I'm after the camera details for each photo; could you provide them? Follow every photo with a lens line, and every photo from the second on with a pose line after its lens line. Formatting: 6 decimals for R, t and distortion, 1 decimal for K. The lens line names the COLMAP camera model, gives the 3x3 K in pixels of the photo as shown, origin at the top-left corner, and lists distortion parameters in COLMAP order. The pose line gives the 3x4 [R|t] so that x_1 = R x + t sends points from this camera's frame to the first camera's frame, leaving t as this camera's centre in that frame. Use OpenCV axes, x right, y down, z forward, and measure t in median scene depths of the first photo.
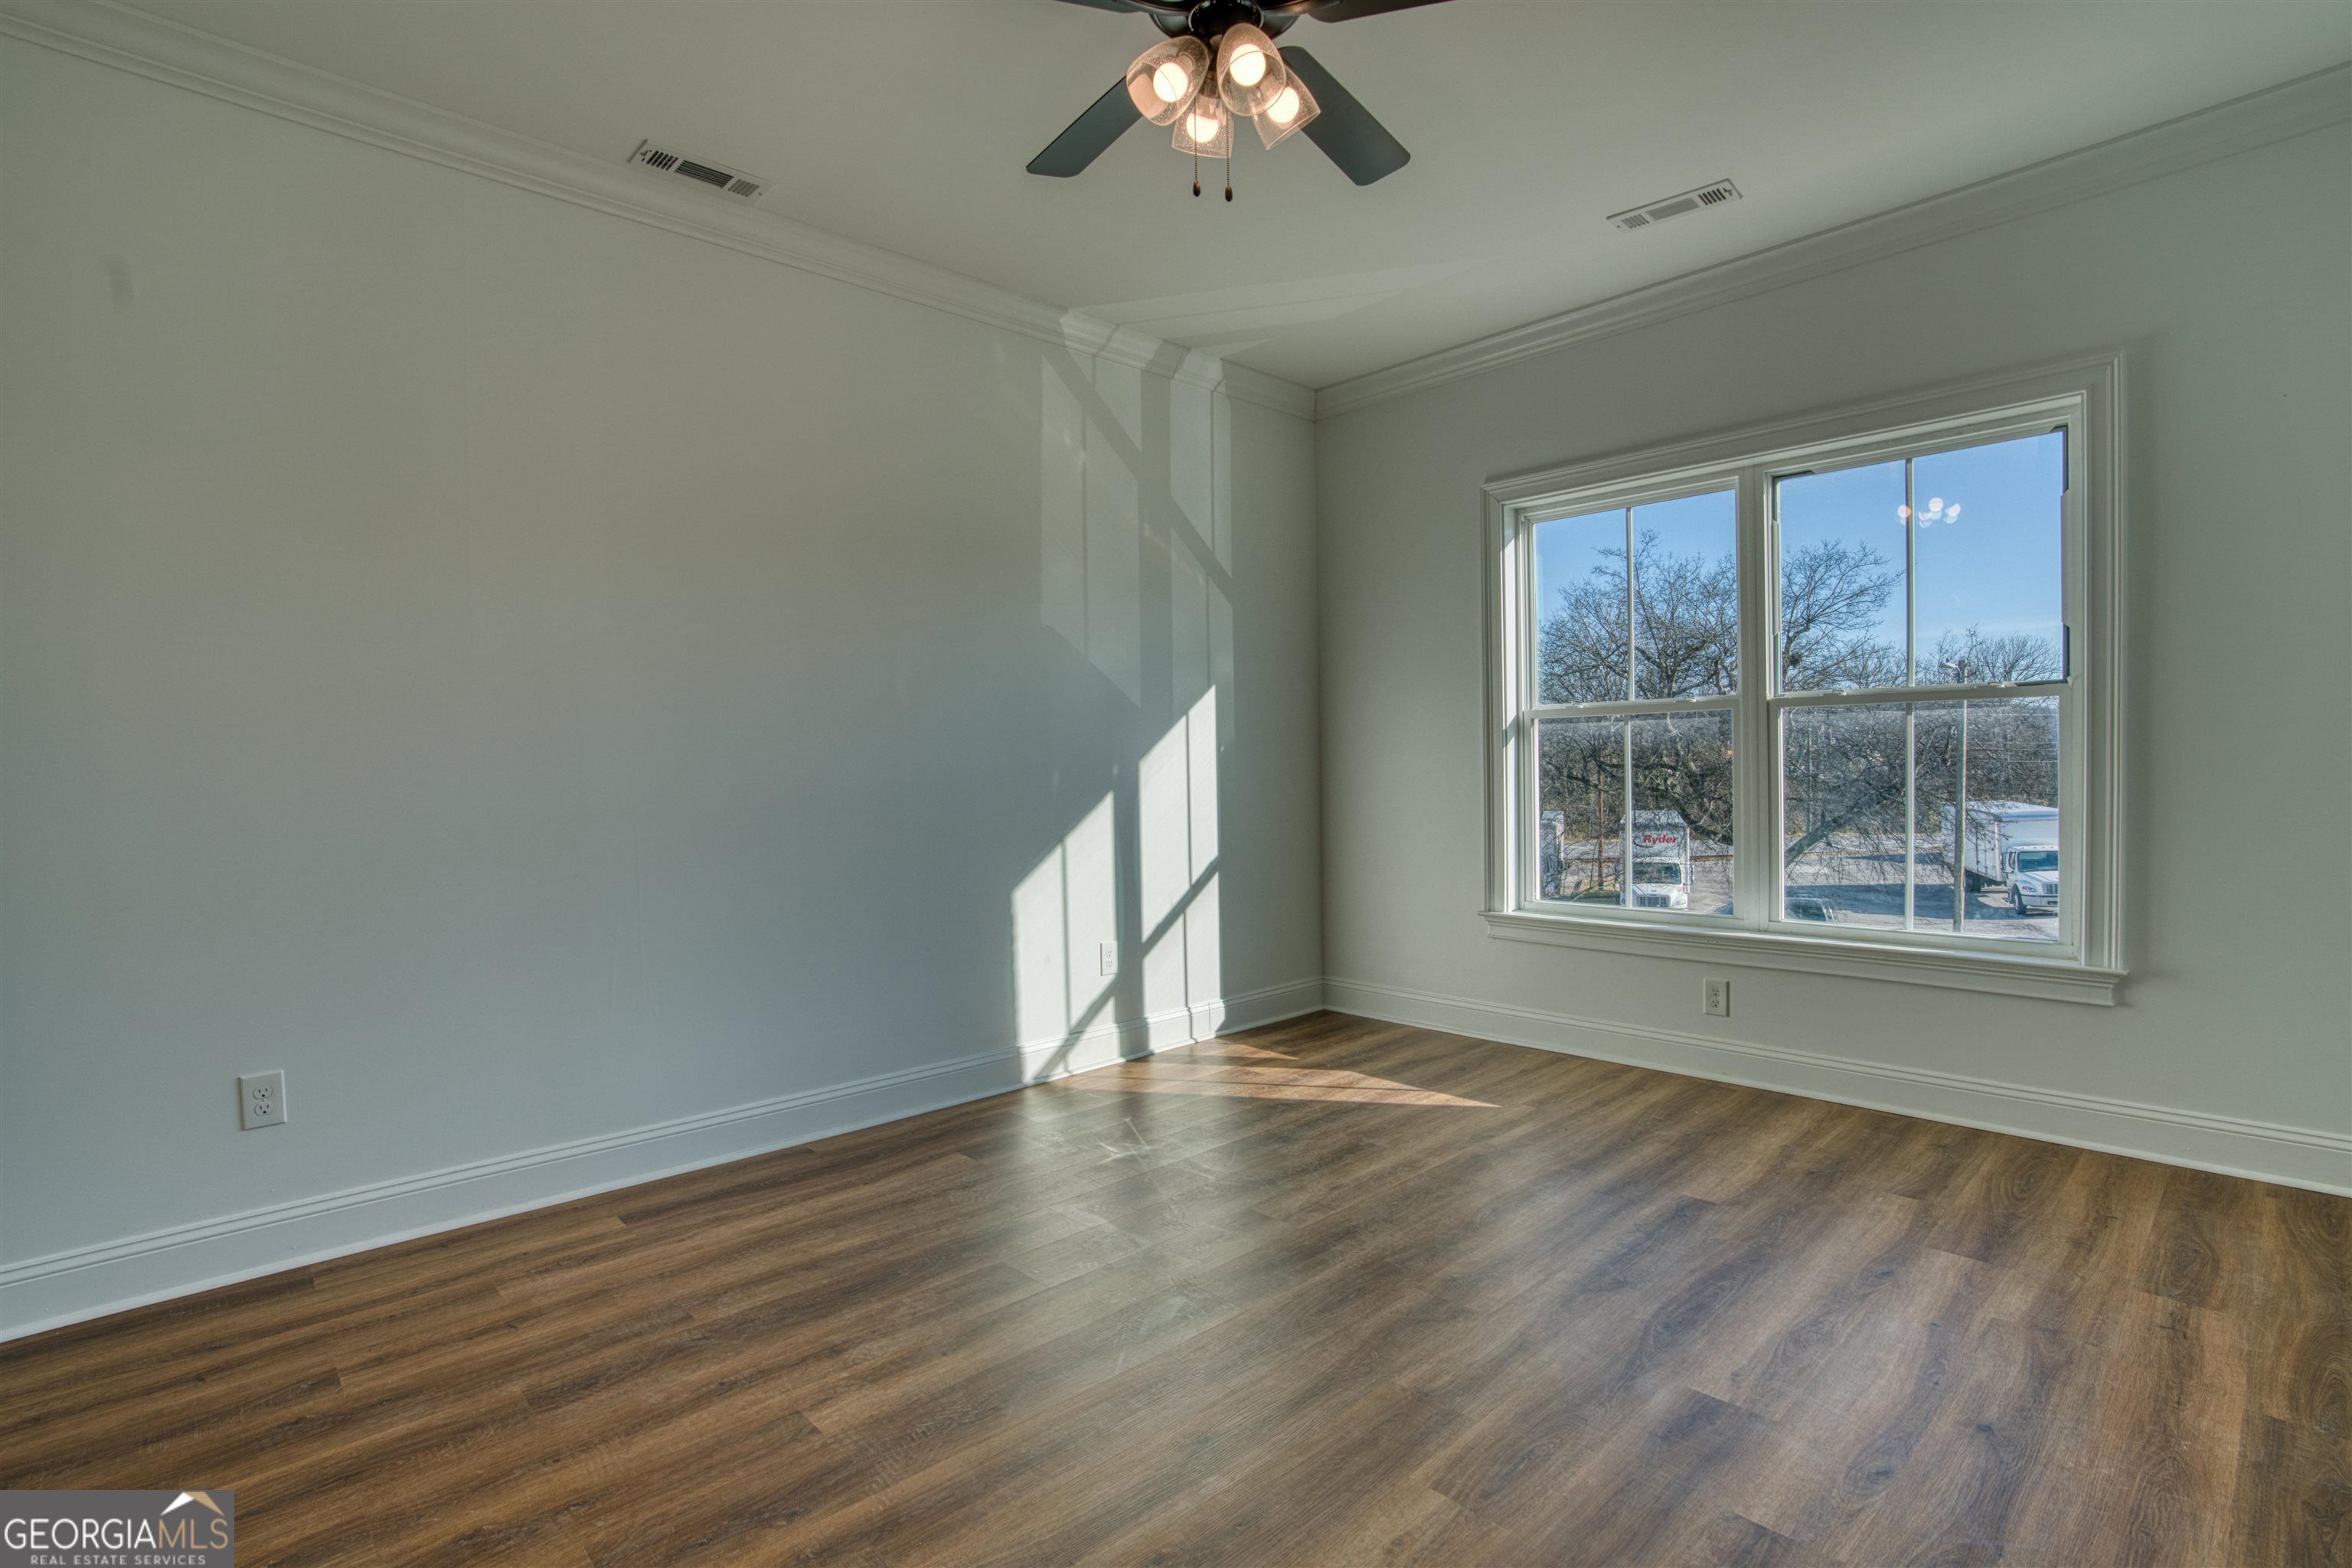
lens RADIAL K [[1090.1, 0, 1177.6], [0, 1090.1, 790.0], [0, 0, 1]] dist [-0.078488, 0.029548]
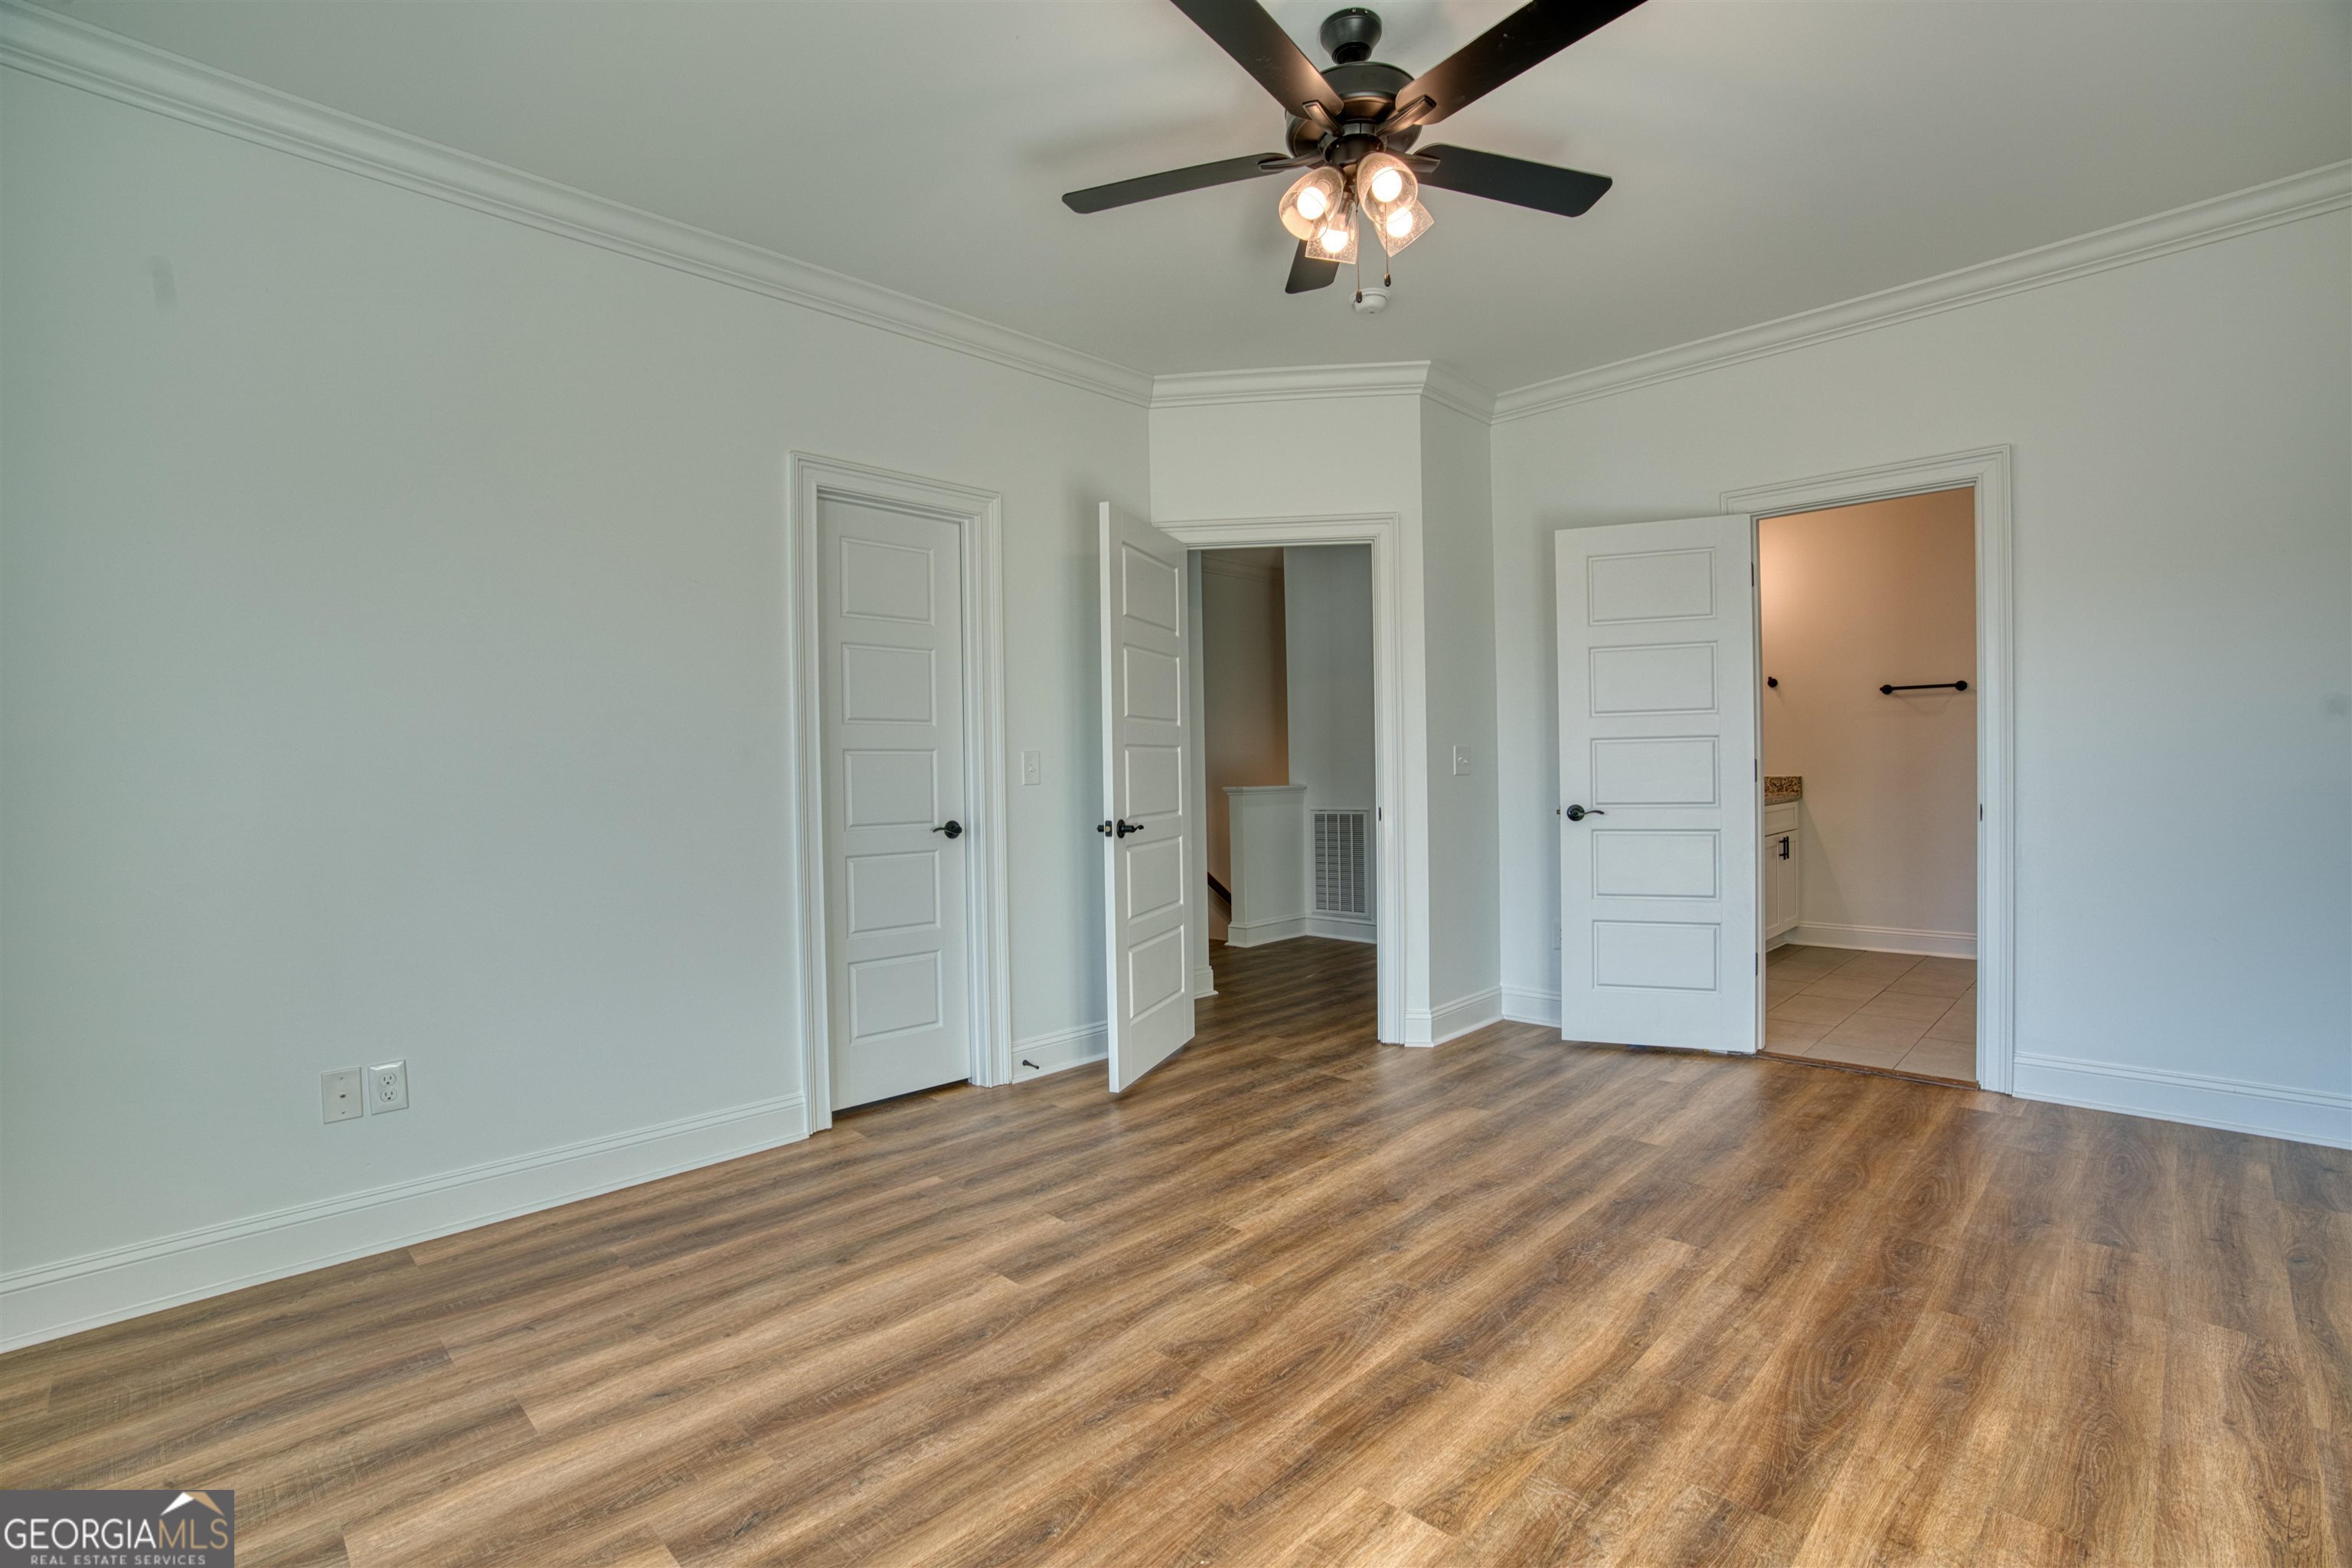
lens RADIAL K [[1090.1, 0, 1177.6], [0, 1090.1, 790.0], [0, 0, 1]] dist [-0.078488, 0.029548]
pose [[-0.998284, 0.040297, -0.042489, 0.296302], [0.038318, 0.998187, 0.046417, -0.062754], [0.044282, 0.044709, -0.998018, 2.026671]]
